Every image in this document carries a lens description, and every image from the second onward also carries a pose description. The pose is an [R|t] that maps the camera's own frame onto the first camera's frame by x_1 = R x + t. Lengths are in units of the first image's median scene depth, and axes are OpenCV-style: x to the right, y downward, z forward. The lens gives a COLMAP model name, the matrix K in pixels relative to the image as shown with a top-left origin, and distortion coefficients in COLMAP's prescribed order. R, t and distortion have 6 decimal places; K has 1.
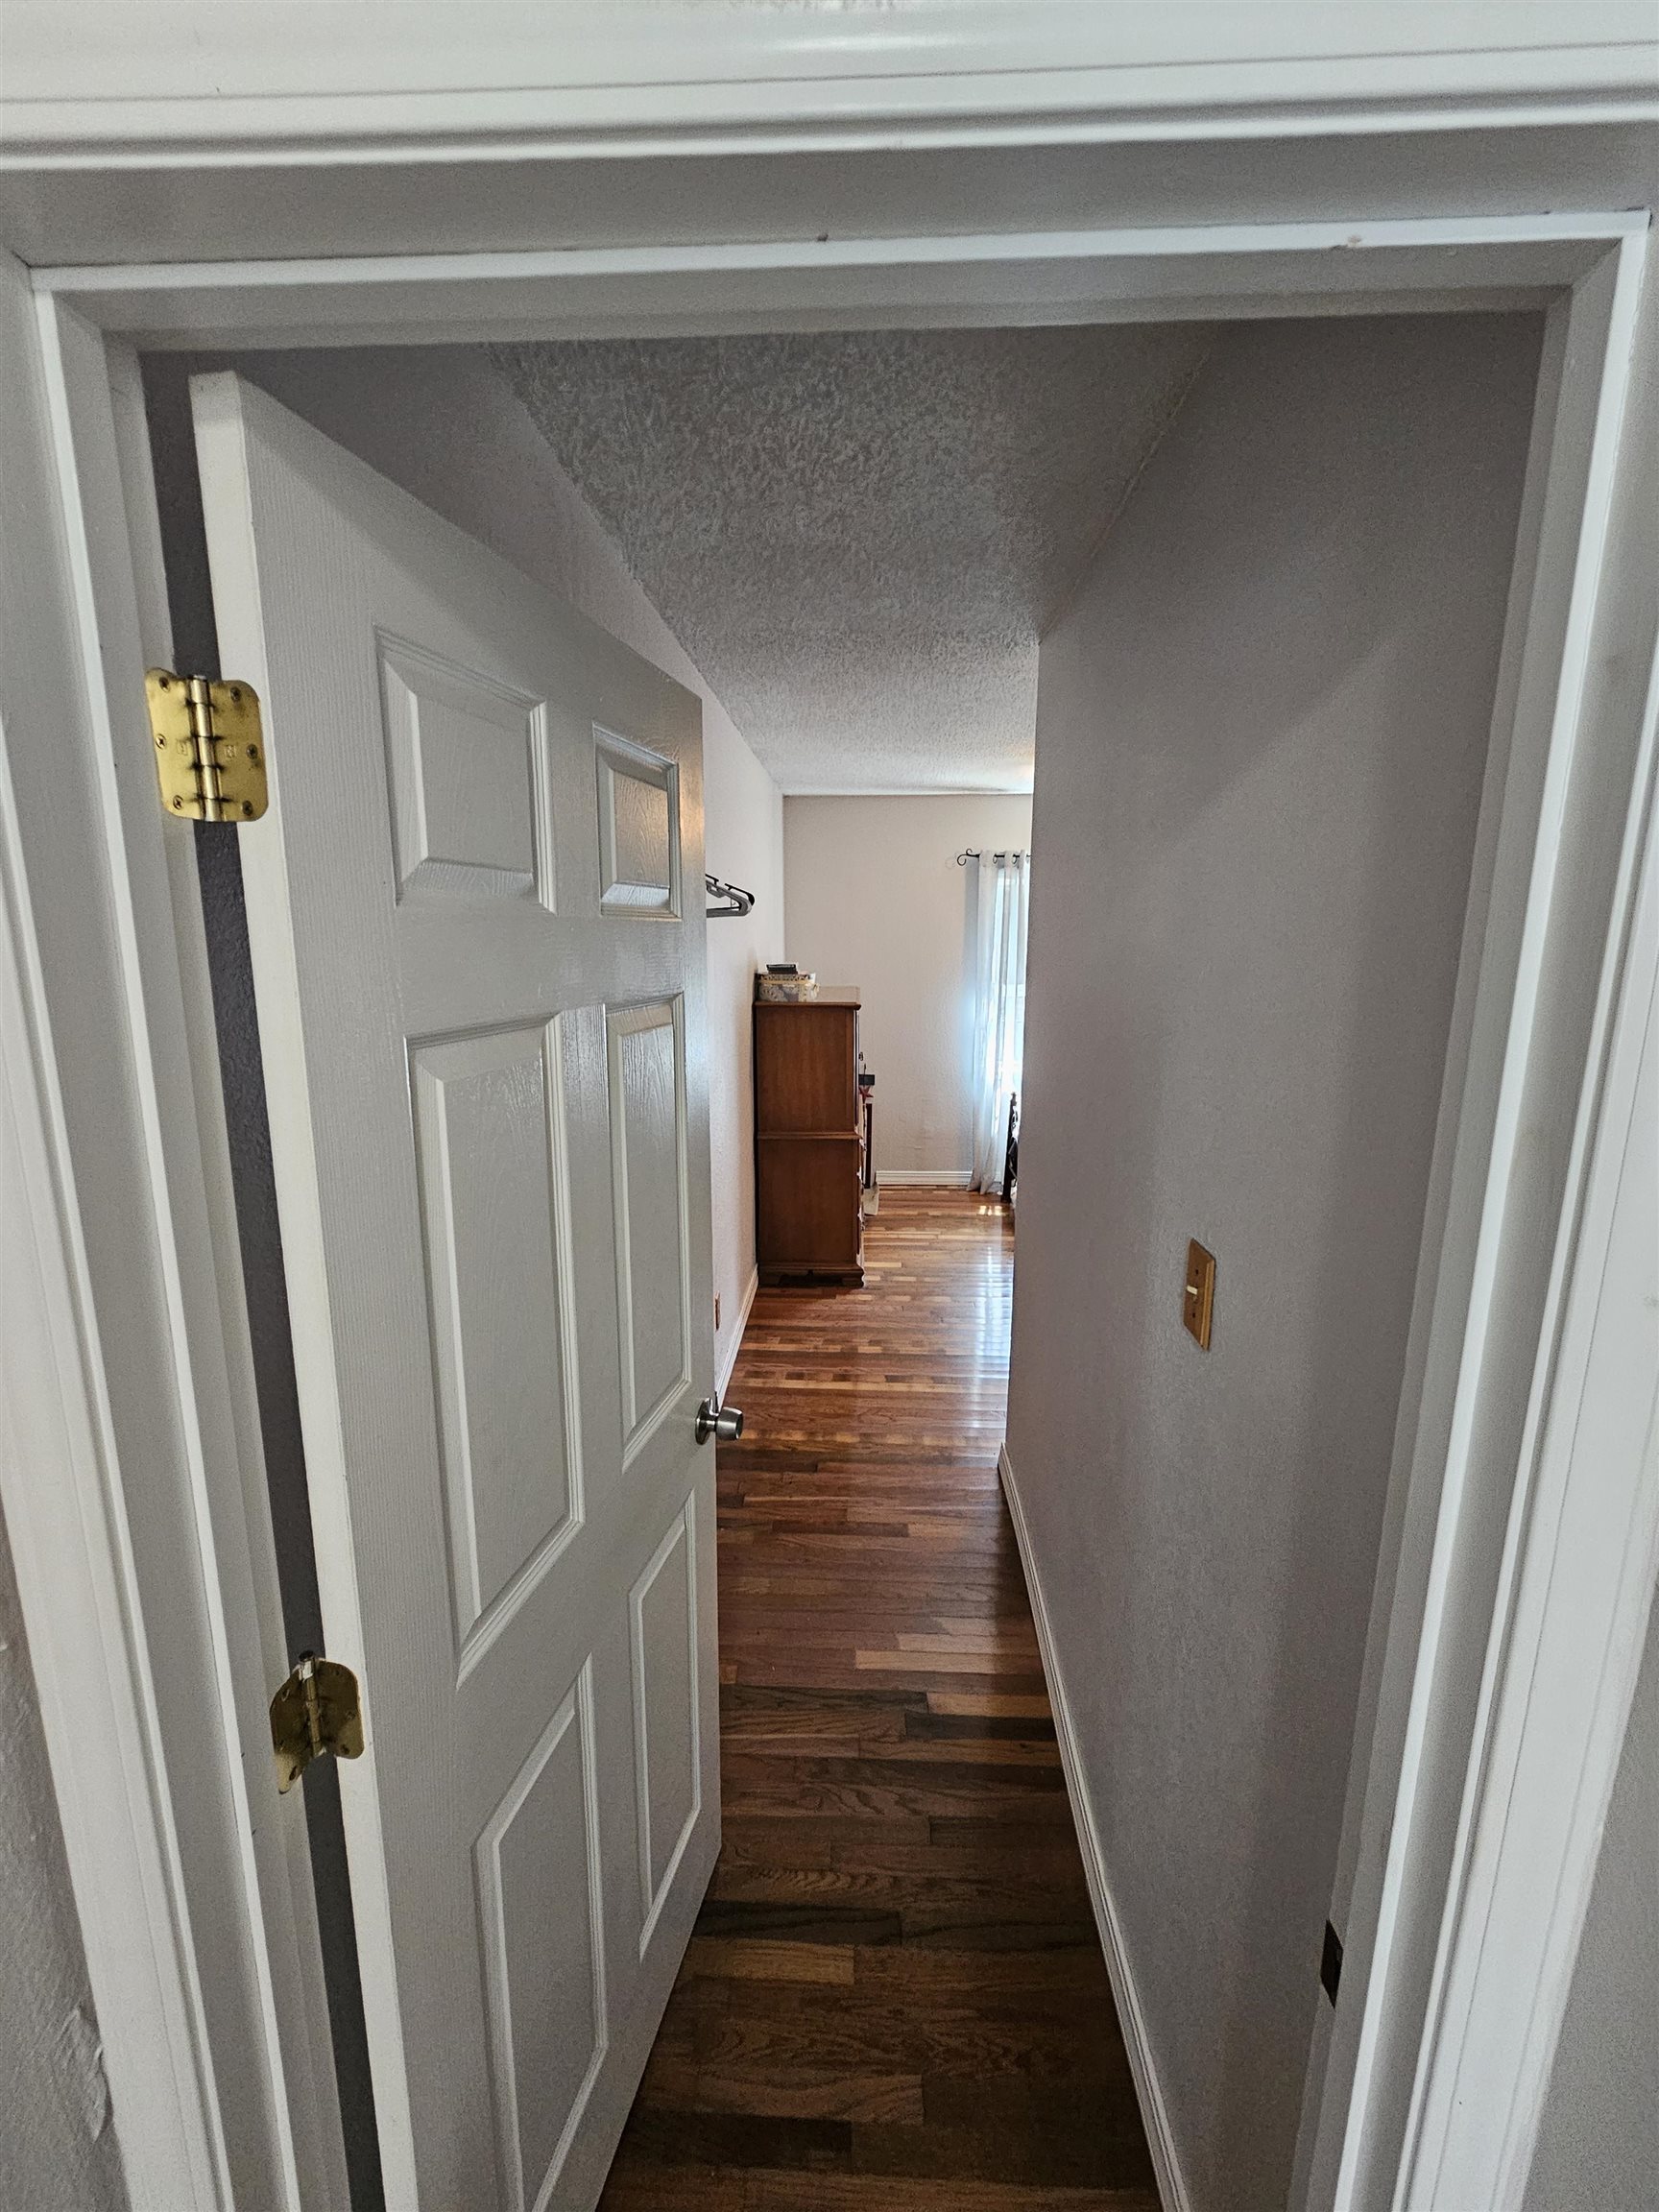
lens RADIAL K [[901.2, 0, 835.8], [0, 901.2, 1108.1], [0, 0, 1]] dist [-0.003348, -0.000442]
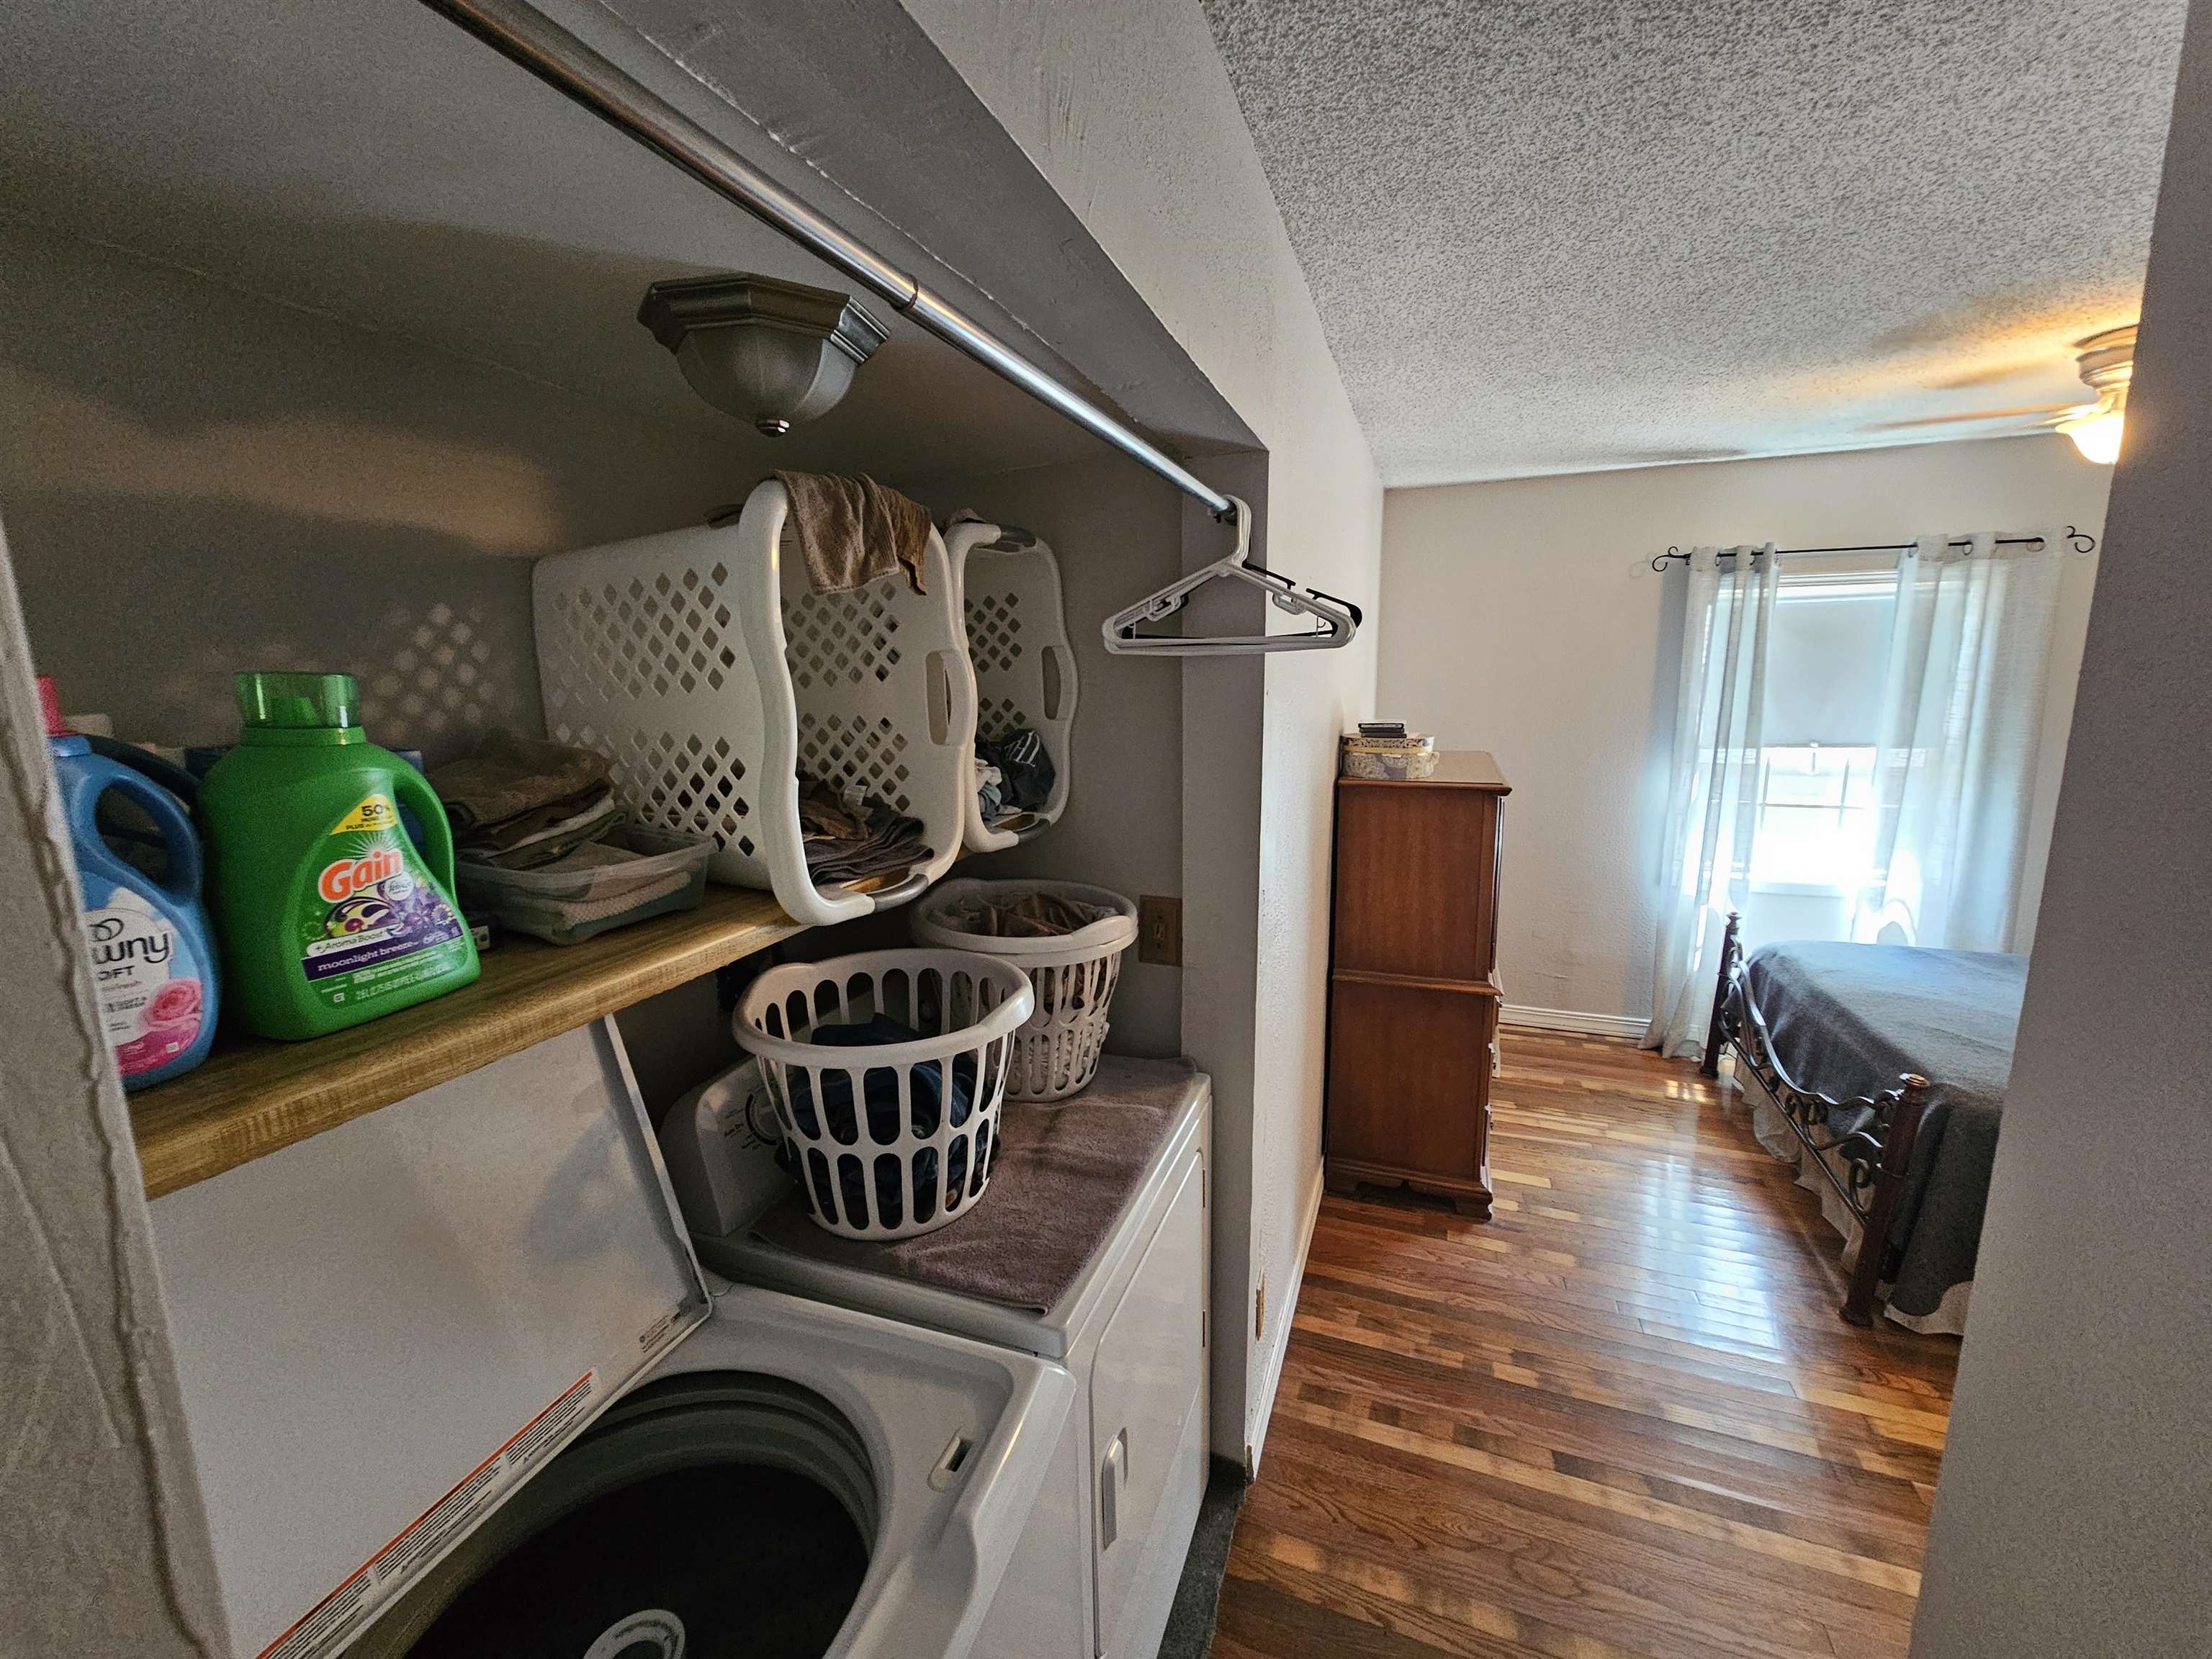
lens RADIAL K [[901.2, 0, 1093.0], [0, 901.2, 834.3], [0, 0, 1]] dist [-0.003348, -0.000442]
pose [[0.944424, 0.041024, -0.326161, -0.040269], [-0.047399, 0.998808, -0.011619, -0.058296], [0.325296, 0.026433, 0.945243, 0.293968]]
